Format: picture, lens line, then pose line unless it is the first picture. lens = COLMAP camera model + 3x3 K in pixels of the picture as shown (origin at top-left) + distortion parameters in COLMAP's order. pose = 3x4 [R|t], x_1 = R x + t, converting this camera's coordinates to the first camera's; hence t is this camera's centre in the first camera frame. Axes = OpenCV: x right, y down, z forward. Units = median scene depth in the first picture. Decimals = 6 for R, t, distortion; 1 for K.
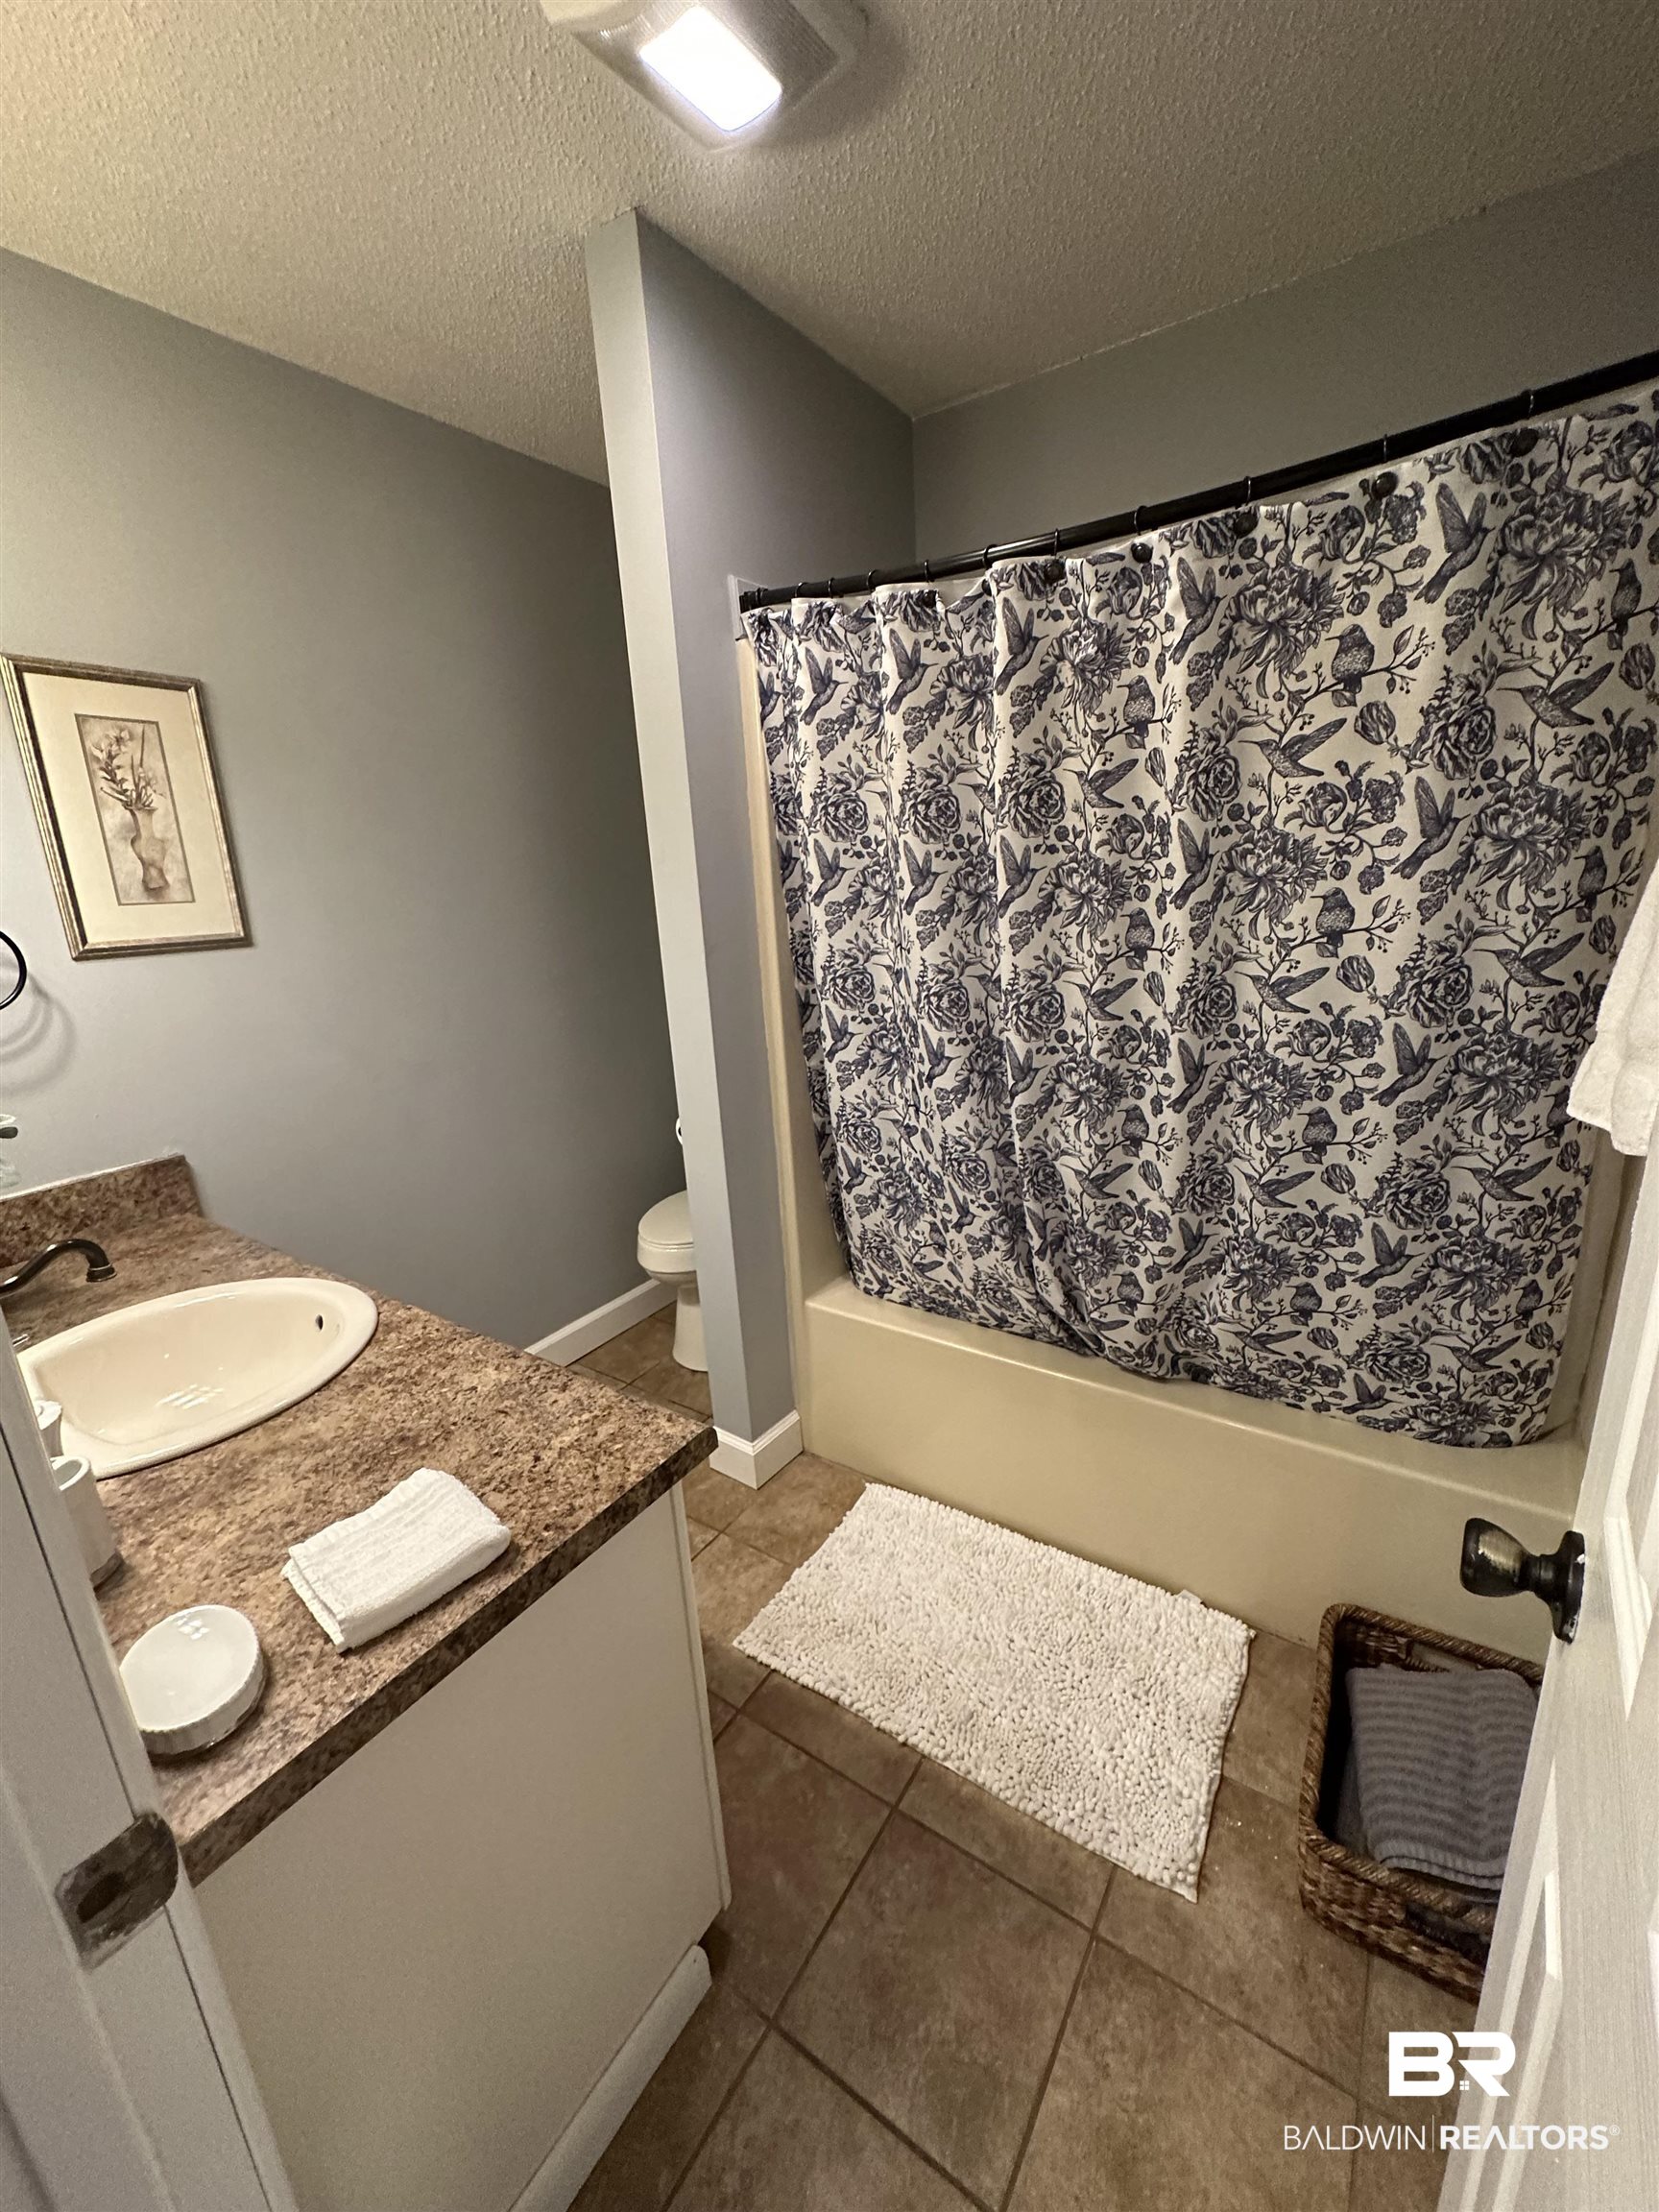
lens RADIAL K [[883.4, 0, 832.4], [0, 883.4, 1108.7], [0, 0, 1]] dist [0.000441, 0.000066]
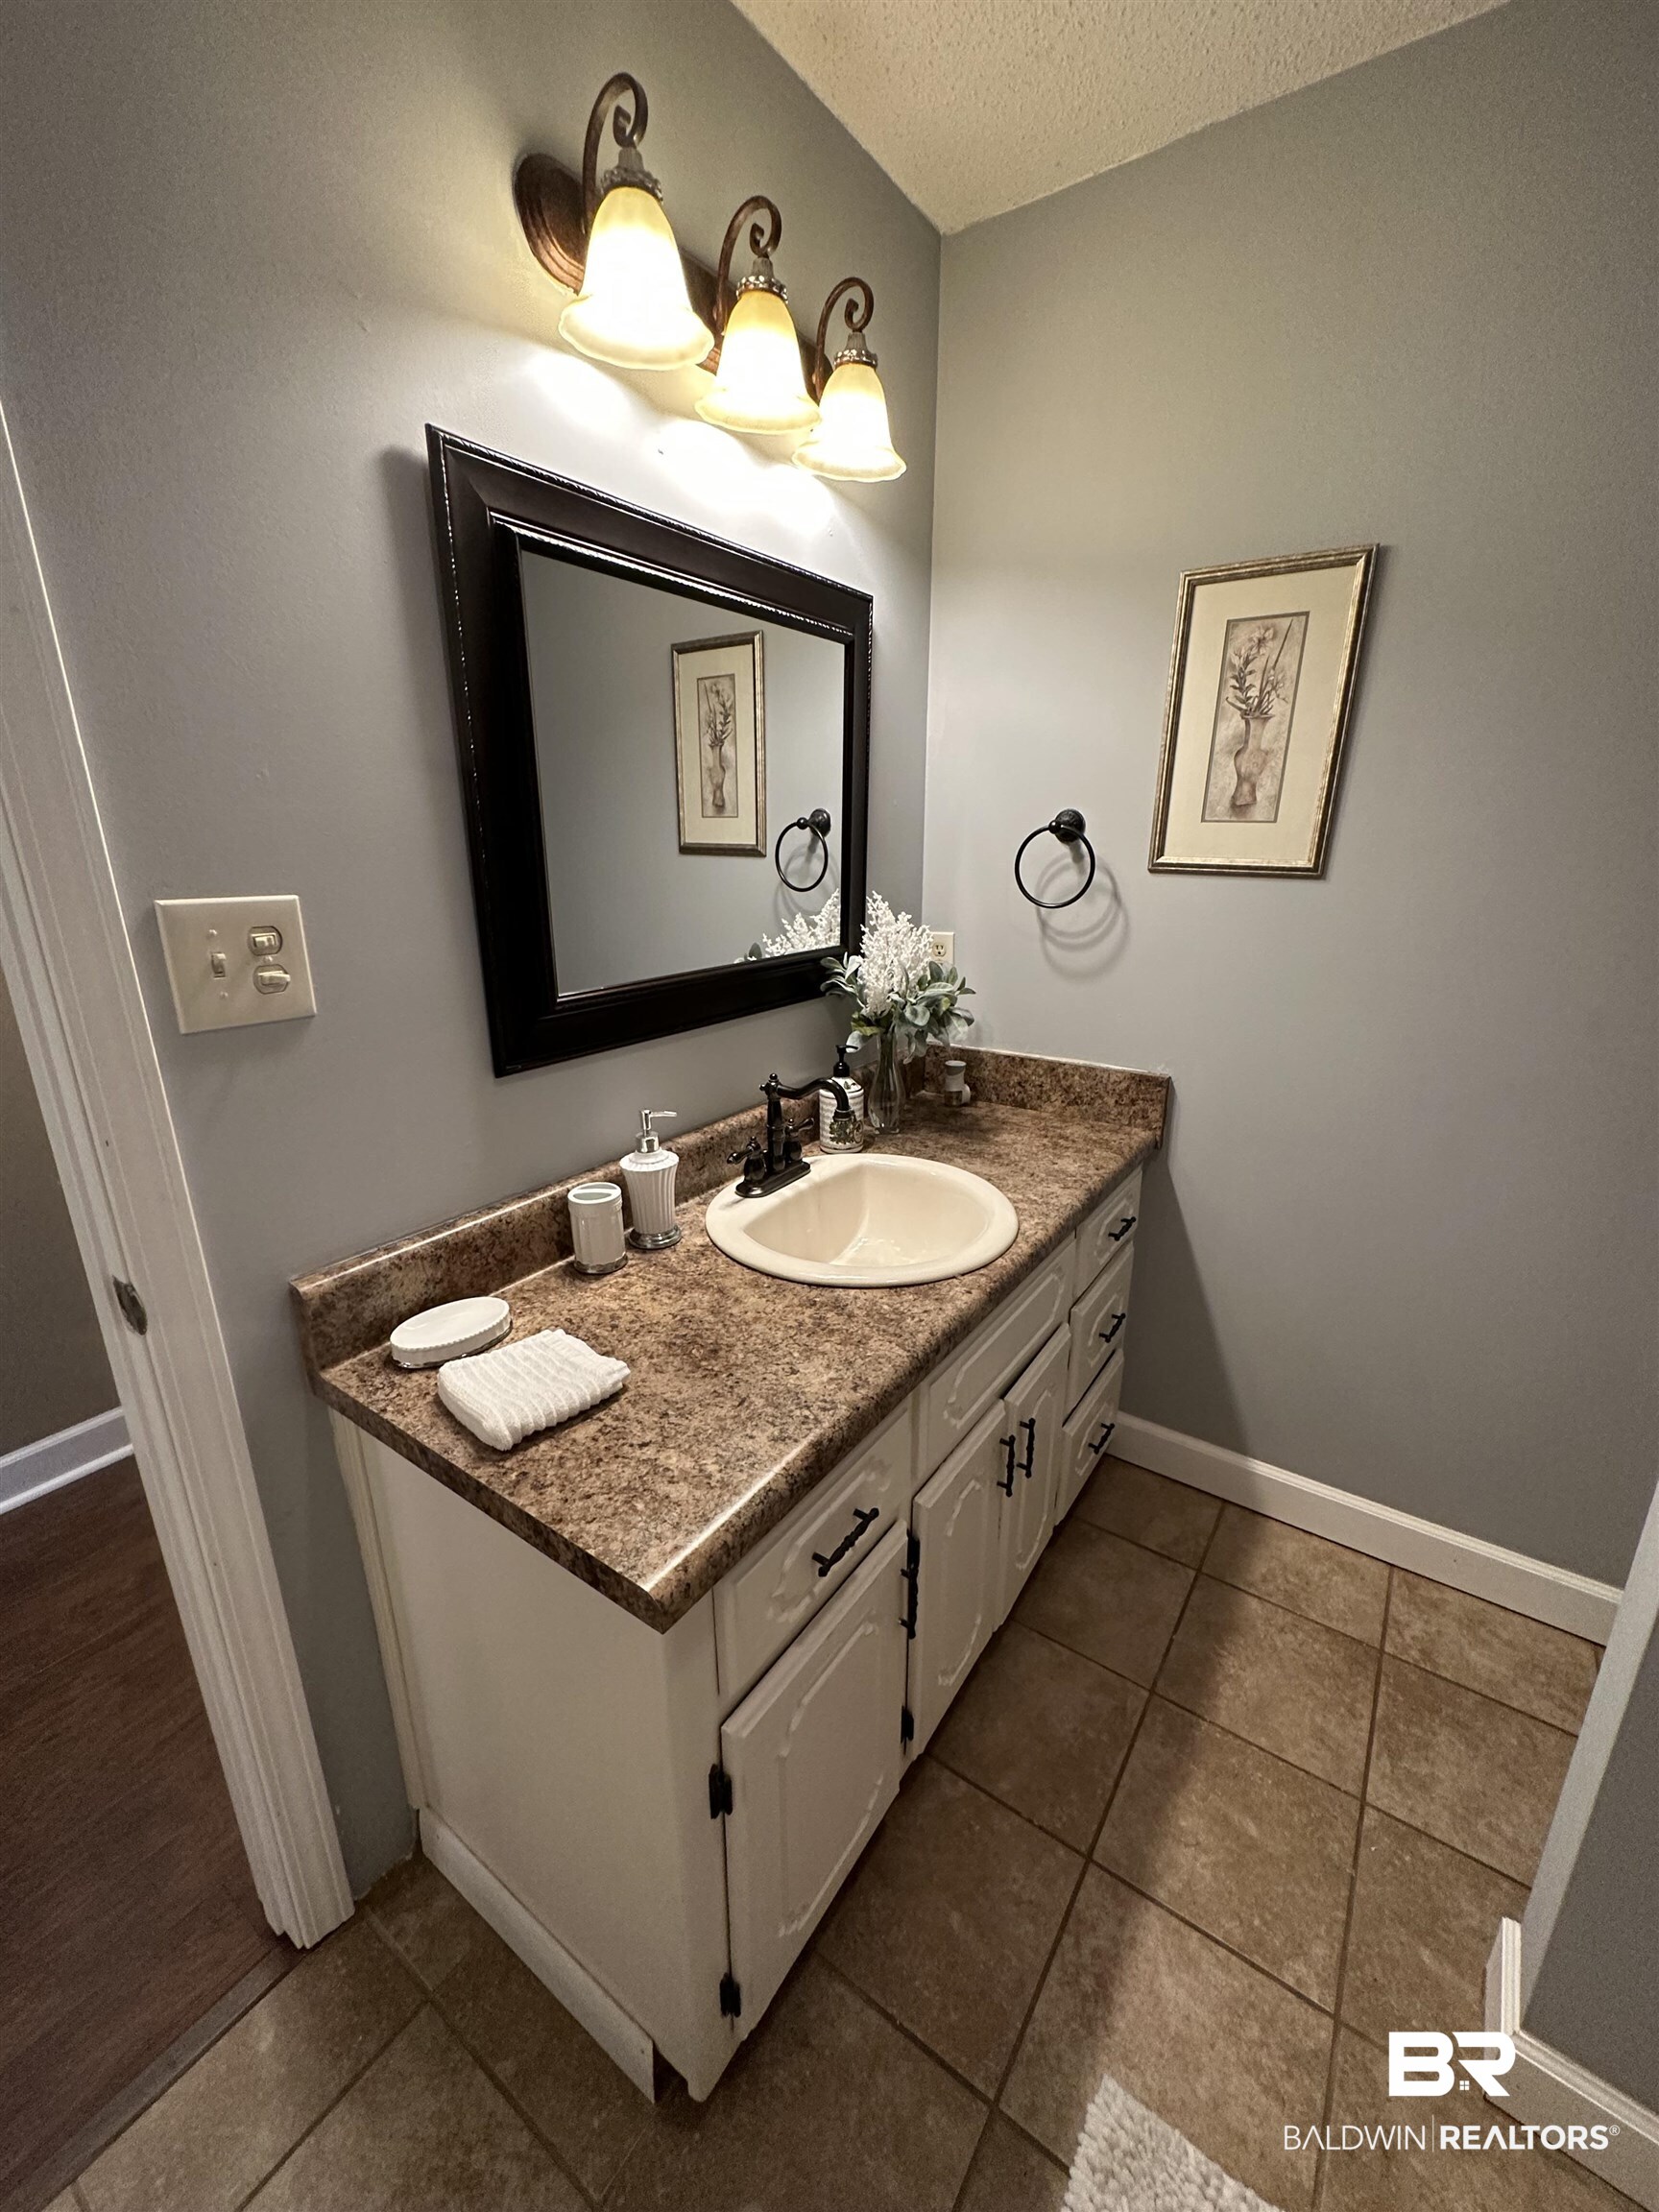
lens RADIAL K [[889.5, 0, 829.5], [0, 889.5, 1109.6], [0, 0, 1]] dist [-0.001829, 0.000029]
pose [[-0.008901, 0.350974, -0.936343, 0.241749], [-0.269669, 0.900845, 0.340232, -0.168605], [0.962912, 0.255531, 0.086628, 0.604905]]
